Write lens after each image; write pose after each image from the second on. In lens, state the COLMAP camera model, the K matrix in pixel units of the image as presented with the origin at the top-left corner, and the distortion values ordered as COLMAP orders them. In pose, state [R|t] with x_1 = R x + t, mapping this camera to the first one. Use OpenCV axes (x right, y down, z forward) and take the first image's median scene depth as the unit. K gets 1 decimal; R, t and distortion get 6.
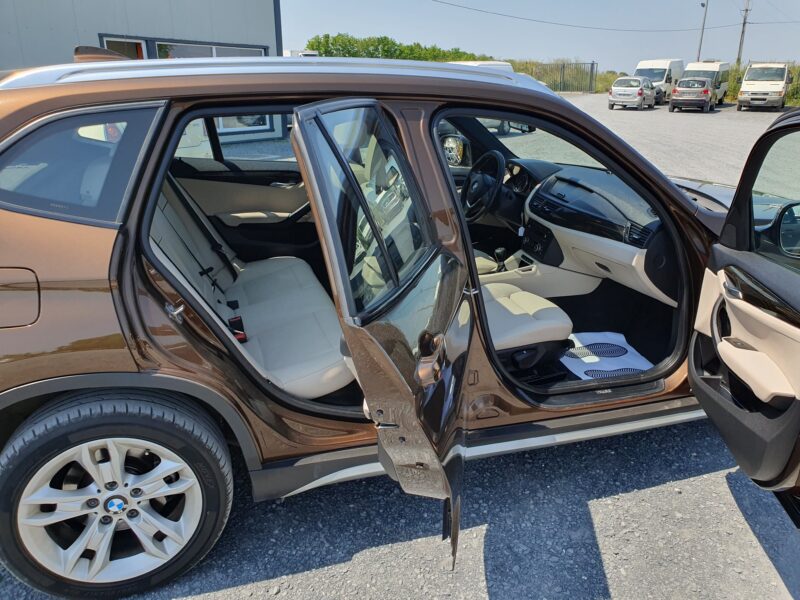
lens RADIAL K [[613.5, 0, 410.6], [0, 613.5, 295.5], [0, 0, 1]] dist [-0.007015, 0.010497]
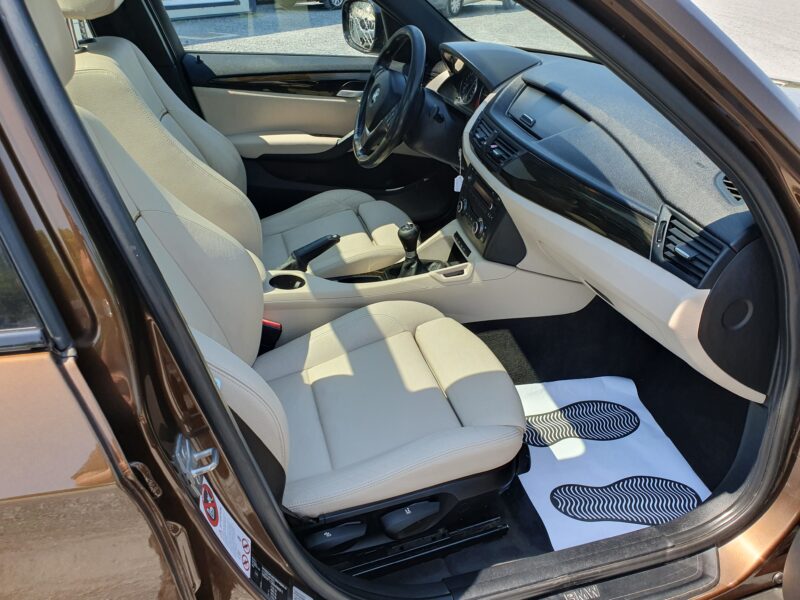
lens RADIAL K [[613.5, 0, 410.6], [0, 613.5, 295.5], [0, 0, 1]] dist [-0.007015, 0.010497]
pose [[0.999918, 0.004364, -0.012041, 0.154983], [-0.002145, 0.983946, 0.178454, -0.111160], [0.012626, -0.178414, 0.983875, 0.477546]]
